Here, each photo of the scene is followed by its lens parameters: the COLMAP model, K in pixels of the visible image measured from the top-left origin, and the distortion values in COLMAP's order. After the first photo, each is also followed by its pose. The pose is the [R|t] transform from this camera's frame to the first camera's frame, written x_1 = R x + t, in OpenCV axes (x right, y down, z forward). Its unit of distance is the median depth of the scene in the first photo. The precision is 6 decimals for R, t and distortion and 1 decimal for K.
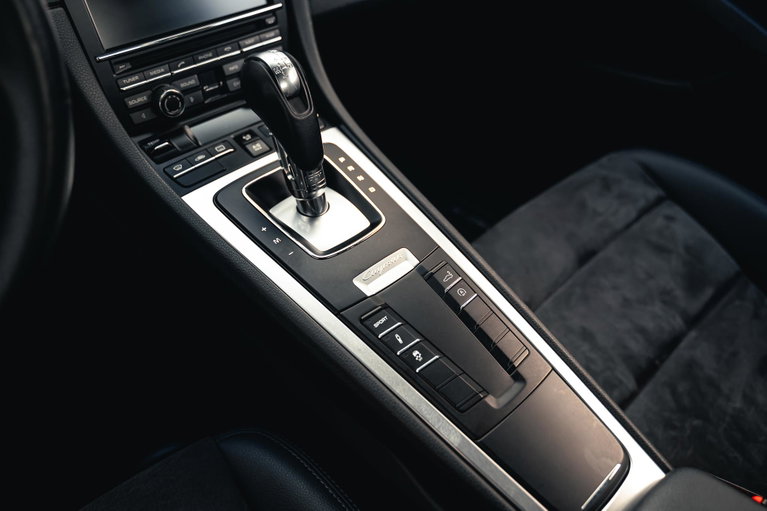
lens RADIAL K [[623.8, 0, 383.3], [0, 623.8, 255.4], [0, 0, 1]] dist [-0.011206, -0.009000]
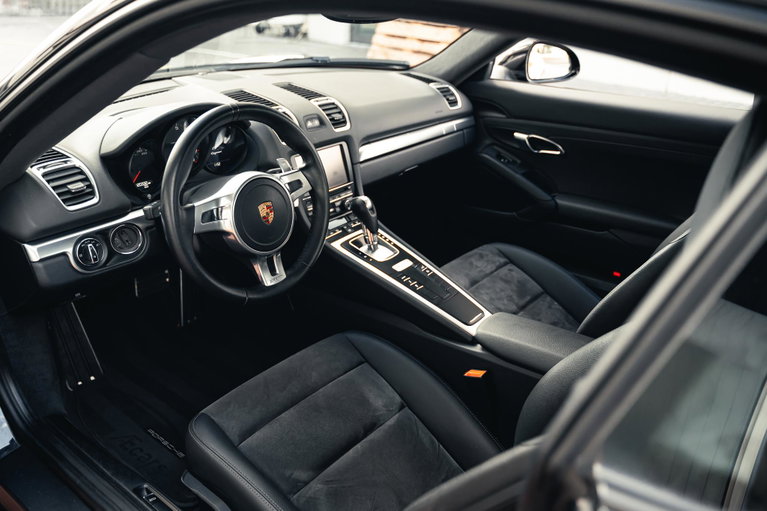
lens RADIAL K [[623.8, 0, 383.5], [0, 623.8, 255.1], [0, 0, 1]] dist [-0.011206, -0.009000]
pose [[0.991597, -0.023017, 0.127298, -0.299322], [0.055528, 0.964508, -0.258148, 0.479449], [-0.116838, 0.263047, 0.957682, -1.199742]]
